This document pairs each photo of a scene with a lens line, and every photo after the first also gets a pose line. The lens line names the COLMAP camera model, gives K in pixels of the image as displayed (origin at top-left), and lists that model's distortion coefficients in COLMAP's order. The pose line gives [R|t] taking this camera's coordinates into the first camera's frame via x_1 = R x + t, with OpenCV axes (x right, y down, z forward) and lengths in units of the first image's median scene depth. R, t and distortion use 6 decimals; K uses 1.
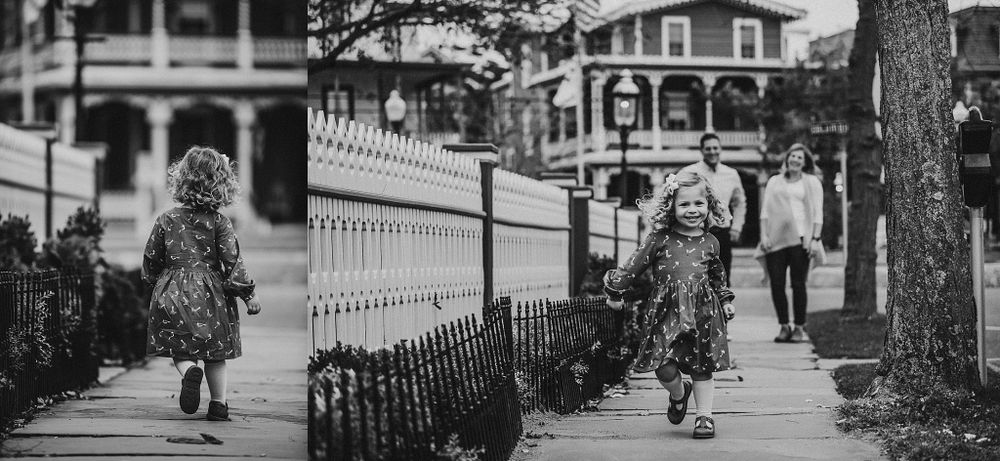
lens RADIAL K [[7300.1, 0, 500.0], [0, 7300.1, 230.5], [0, 0, 1]] dist [0.722815, 17.419044]
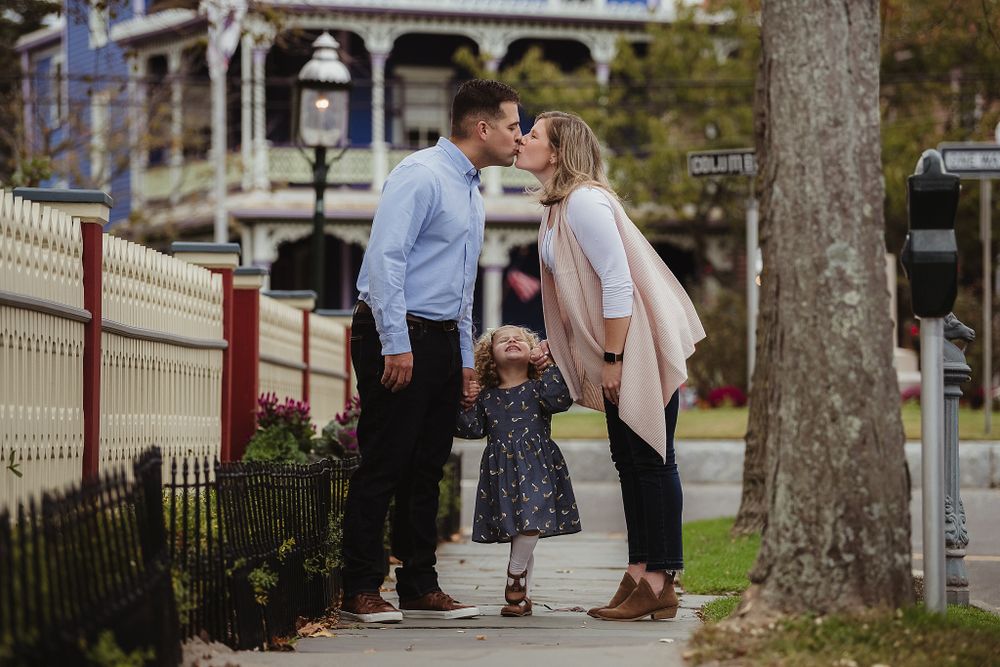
lens RADIAL K [[3617.8, 0, 500.0], [0, 3617.8, 333.5], [0, 0, 1]] dist [0.646458, -2.443404]
pose [[0.999283, 0.019368, 0.032533, 0.021076], [-0.019610, 0.999782, 0.007156, -0.003556], [-0.032387, -0.007789, 0.999445, 0.739317]]
